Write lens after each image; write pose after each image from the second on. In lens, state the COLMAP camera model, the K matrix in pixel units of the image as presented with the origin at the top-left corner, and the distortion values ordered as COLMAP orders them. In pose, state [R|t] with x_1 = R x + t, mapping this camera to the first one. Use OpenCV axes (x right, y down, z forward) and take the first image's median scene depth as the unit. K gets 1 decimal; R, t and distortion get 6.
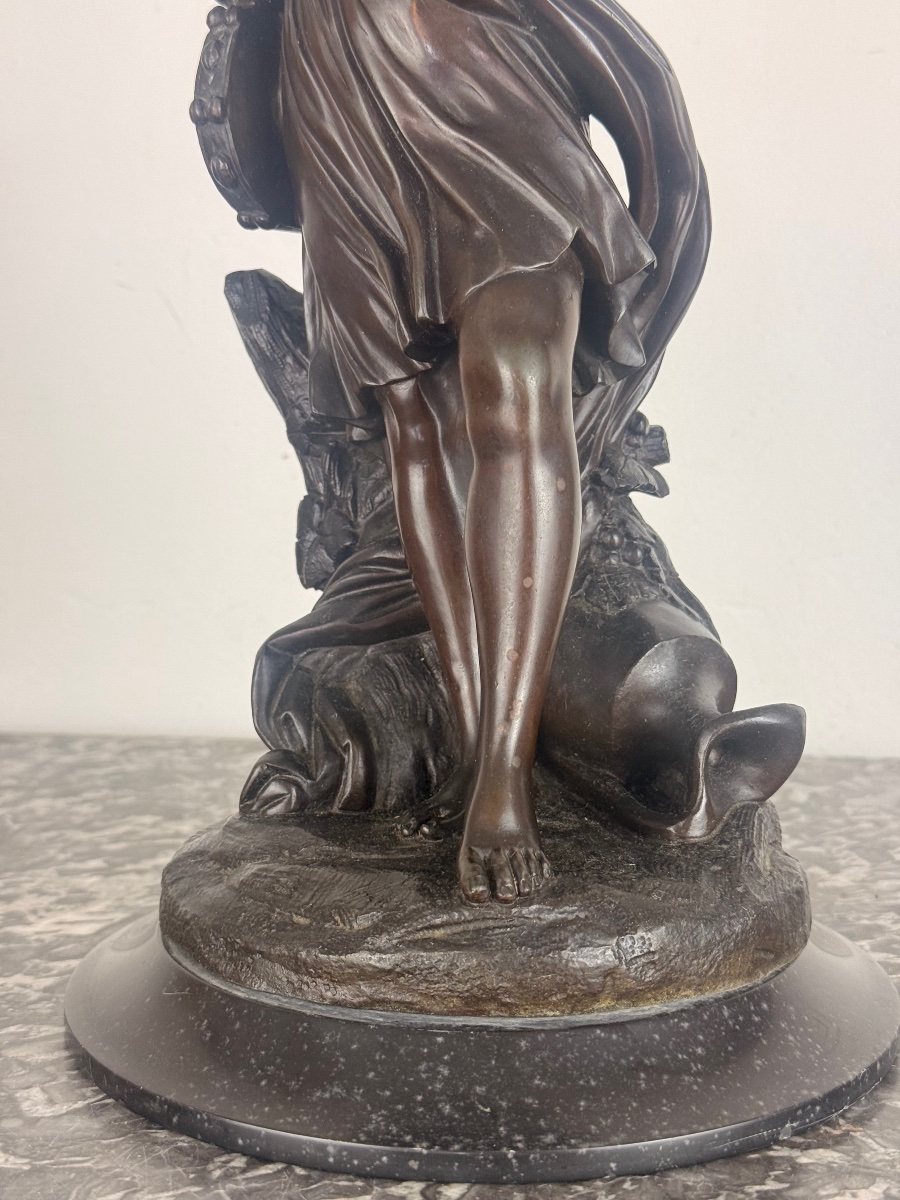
lens RADIAL K [[1684.6, 0, 457.5], [0, 1684.6, 600.9], [0, 0, 1]] dist [0.209511, -0.630877]
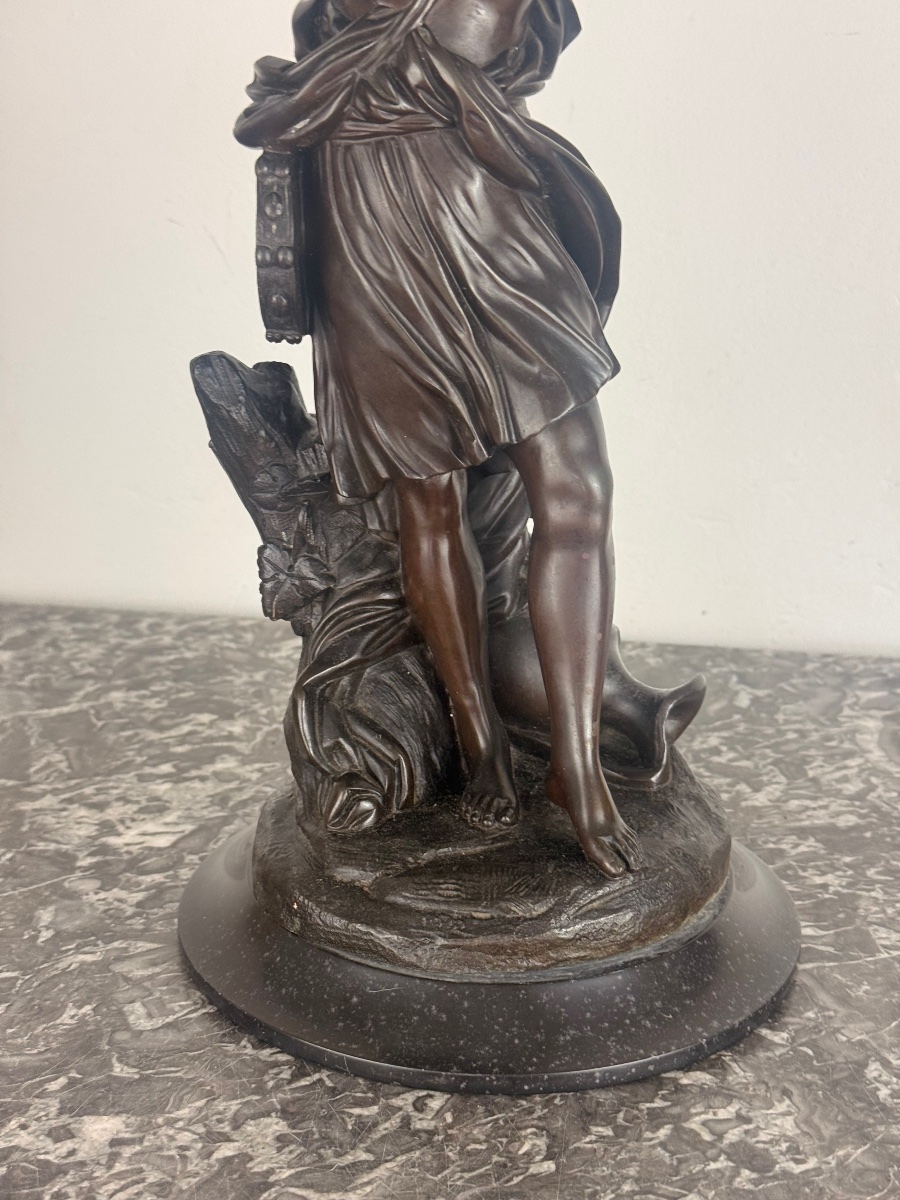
lens RADIAL K [[1687.9, 0, 464.0], [0, 1687.9, 600.9], [0, 0, 1]] dist [0.196029, -0.487181]
pose [[0.999731, 0.020010, -0.011742, 0.021519], [-0.017427, 0.981764, 0.189303, -0.245841], [0.015316, -0.189048, 0.981848, -0.237024]]
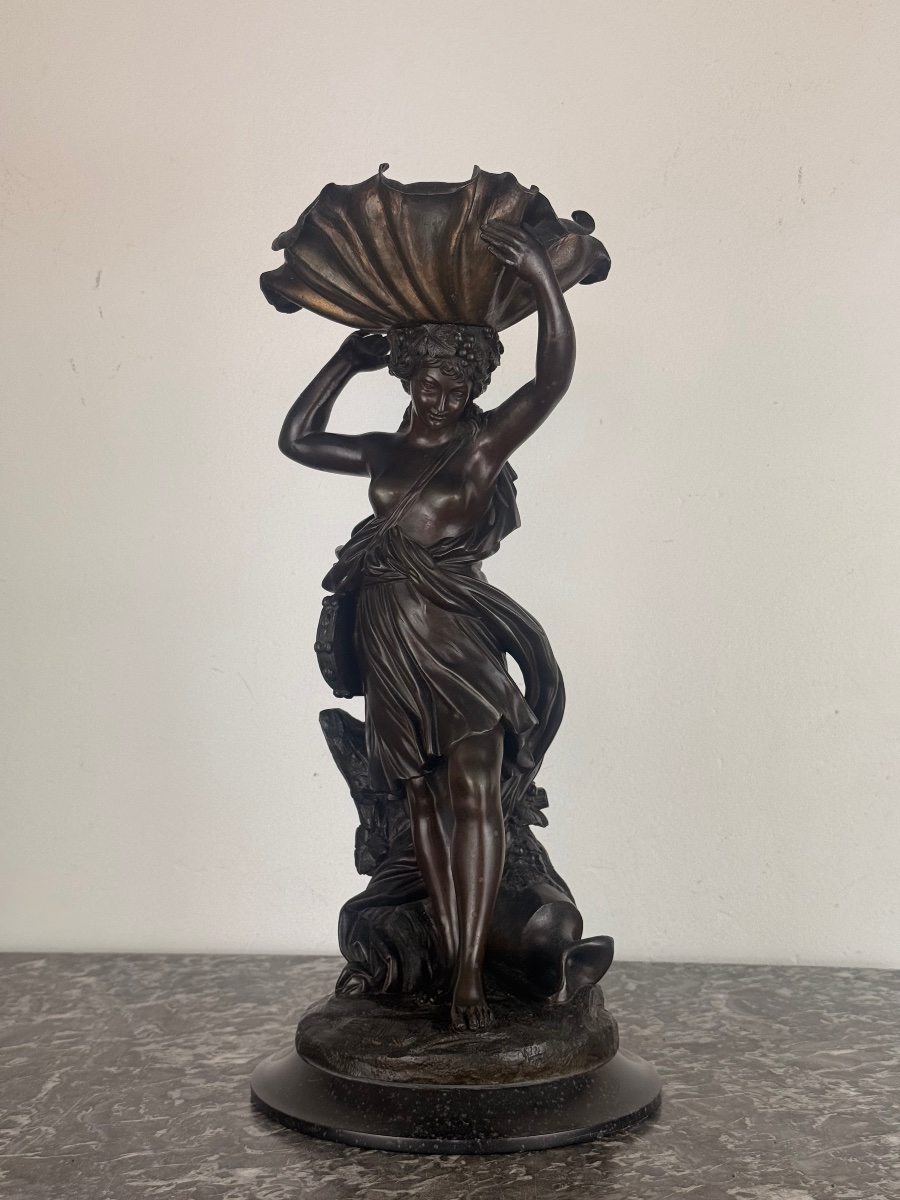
lens RADIAL K [[1694.4, 0, 453.9], [0, 1694.4, 618.6], [0, 0, 1]] dist [0.216738, -0.523617]
pose [[0.998529, 0.000024, 0.054228, -0.091885], [0.005956, 0.993900, -0.110121, -0.085554], [-0.053900, 0.110282, 0.992438, -0.986702]]
